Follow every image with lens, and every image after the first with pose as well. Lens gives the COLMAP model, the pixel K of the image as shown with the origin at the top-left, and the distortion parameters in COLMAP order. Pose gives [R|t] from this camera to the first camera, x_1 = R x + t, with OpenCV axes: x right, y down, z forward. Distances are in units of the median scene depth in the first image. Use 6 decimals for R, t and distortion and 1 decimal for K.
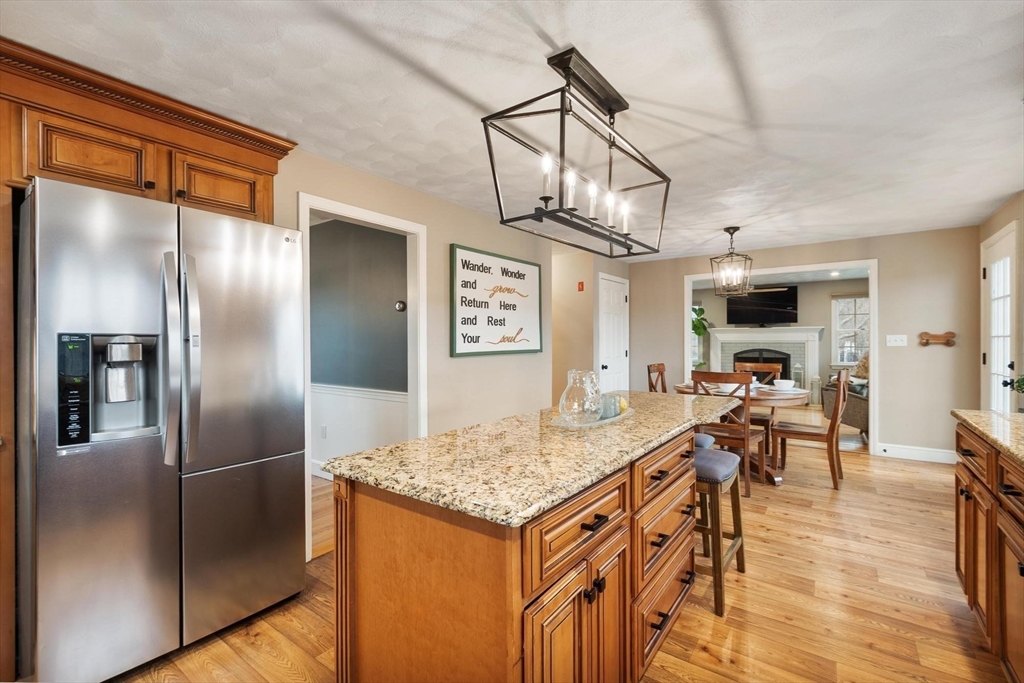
lens RADIAL K [[446.0, 0, 504.8], [0, 446.0, 344.9], [0, 0, 1]] dist [0.000296, -0.000415]
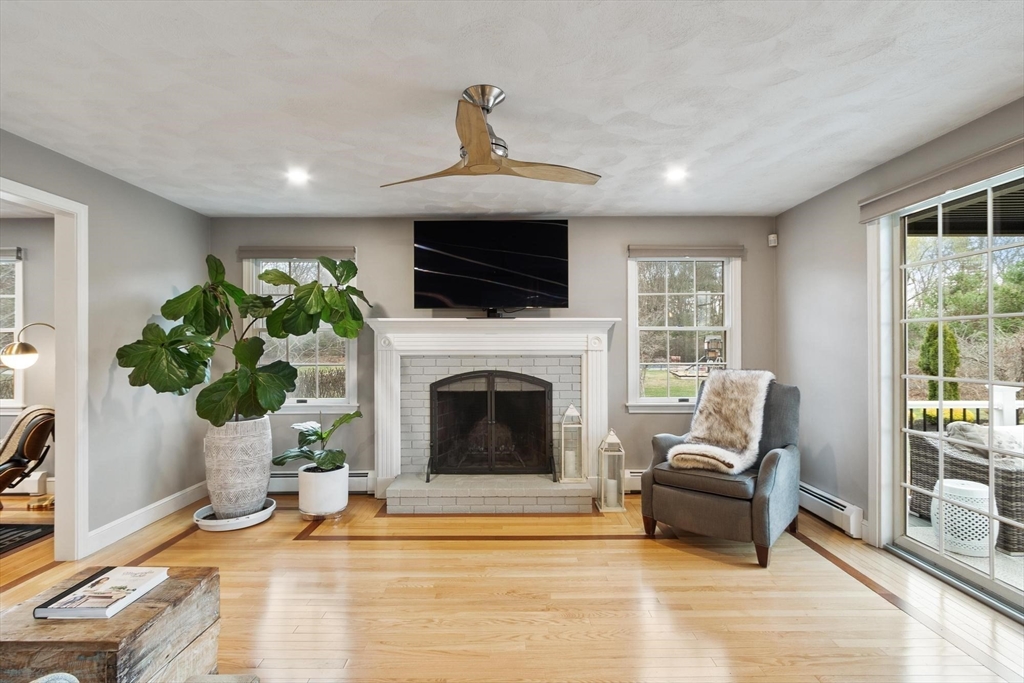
lens RADIAL K [[480.3, 0, 509.2], [0, 480.3, 341.9], [0, 0, 1]] dist [-0.007180, -0.001912]
pose [[0.792155, 0.003309, 0.610311, 0.320247], [0.007446, 0.999858, -0.015086, -0.010652], [-0.610274, 0.016494, 0.792018, 0.642743]]
